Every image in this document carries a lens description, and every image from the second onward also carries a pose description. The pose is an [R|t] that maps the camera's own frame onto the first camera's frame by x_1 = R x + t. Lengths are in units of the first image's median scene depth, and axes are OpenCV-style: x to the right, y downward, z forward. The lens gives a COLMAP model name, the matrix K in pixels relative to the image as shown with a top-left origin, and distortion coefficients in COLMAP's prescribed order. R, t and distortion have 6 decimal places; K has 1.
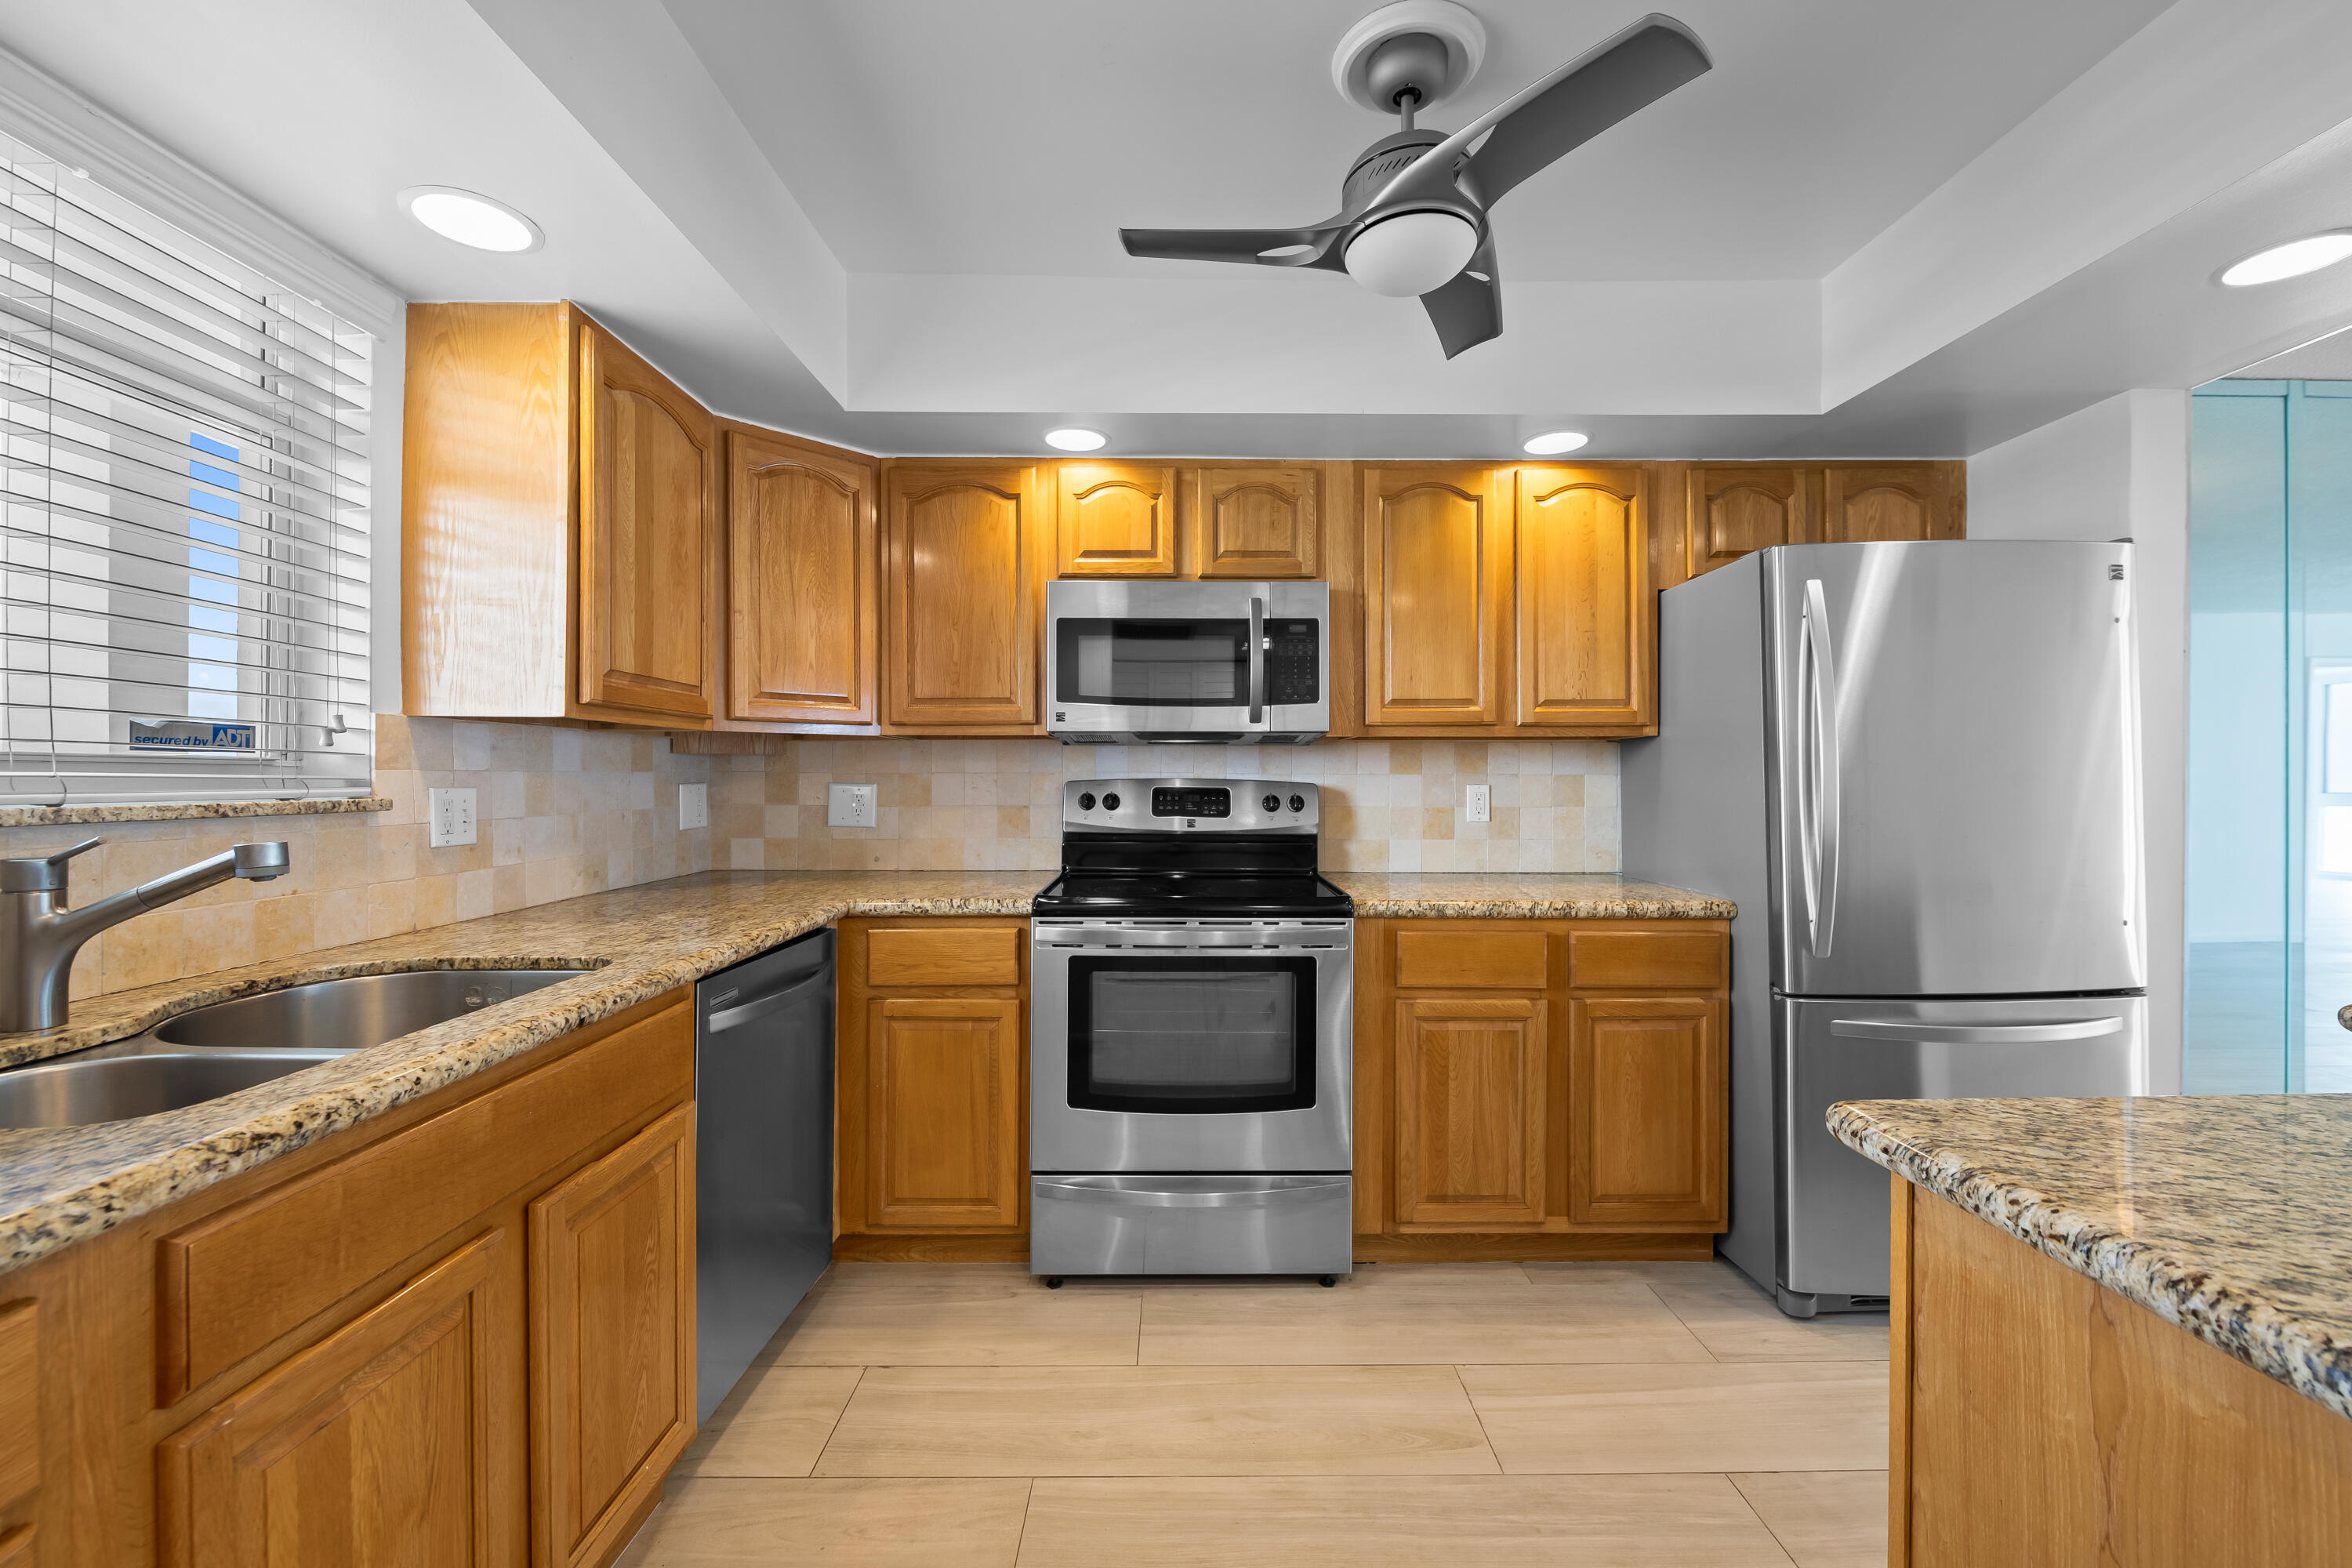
lens RADIAL K [[931.0, 0, 1183.4], [0, 931.0, 775.5], [0, 0, 1]] dist [0.002662, -0.004316]
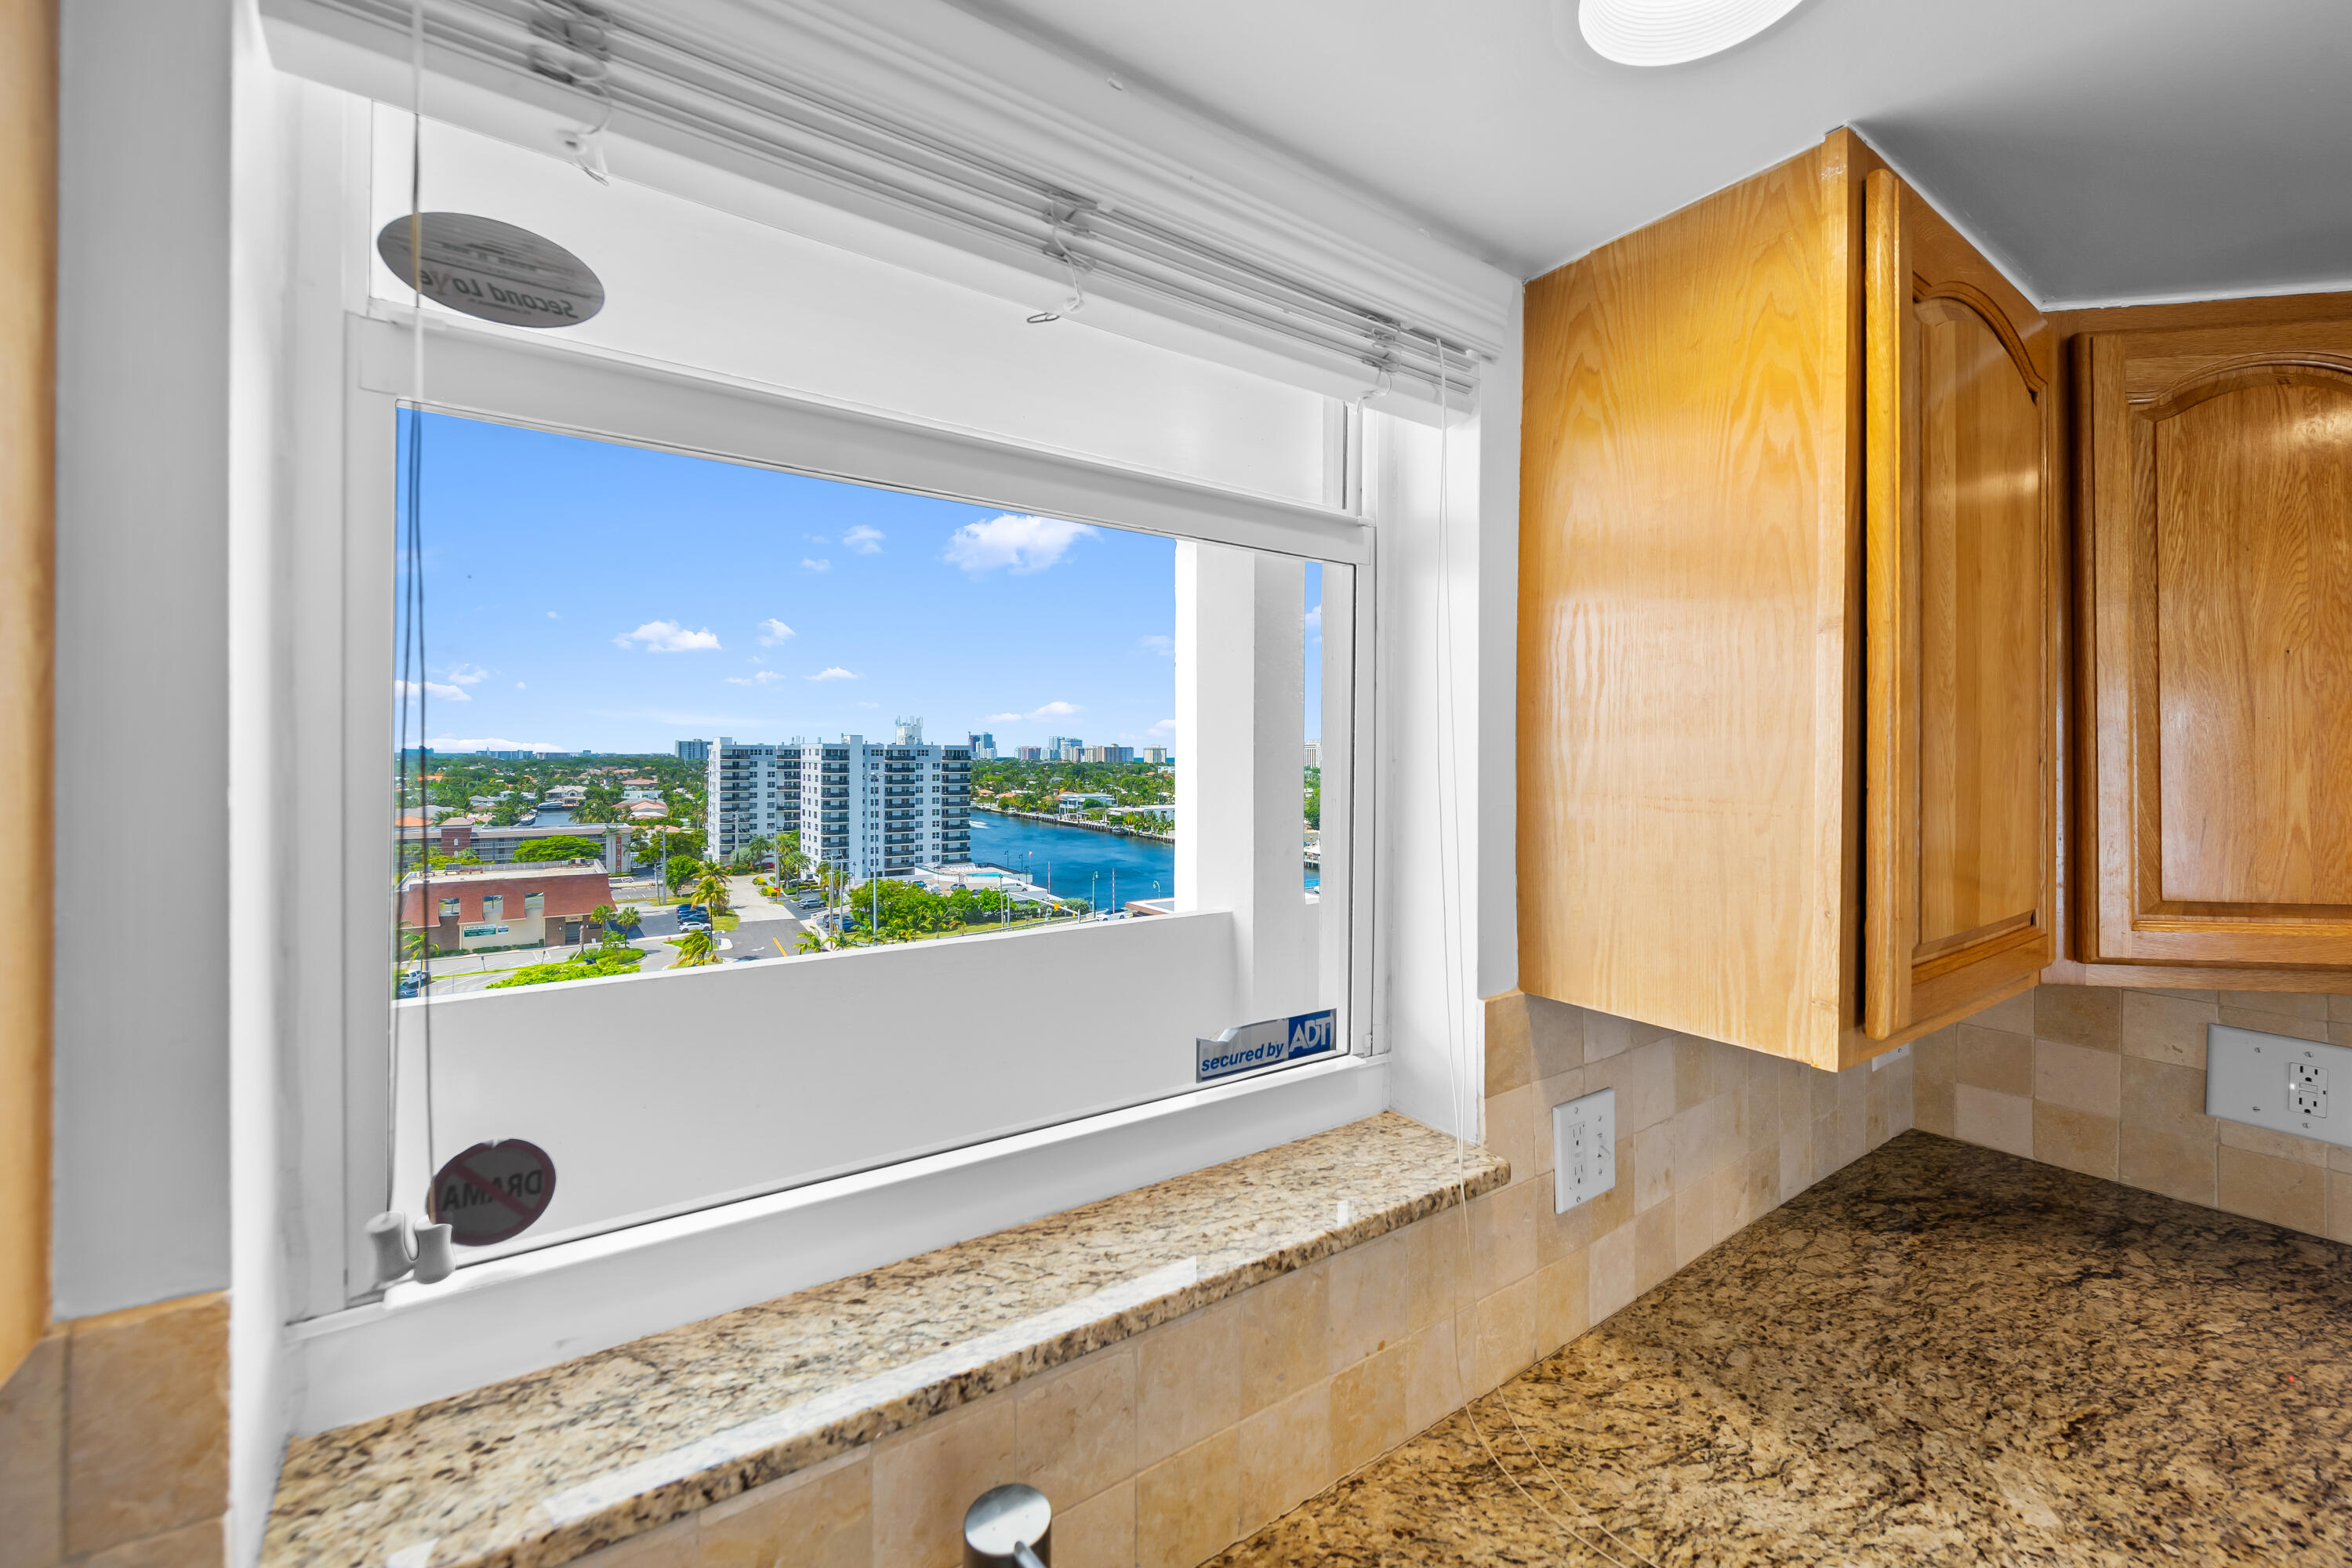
lens RADIAL K [[939.6, 0, 1189.1], [0, 939.6, 761.8], [0, 0, 1]] dist [-0.000015, -0.000282]
pose [[0.570071, 0.001248, -0.821595, -0.359562], [-0.000659, 0.999999, 0.001062, -0.160368], [0.821595, -0.000064, 0.570071, 0.375456]]
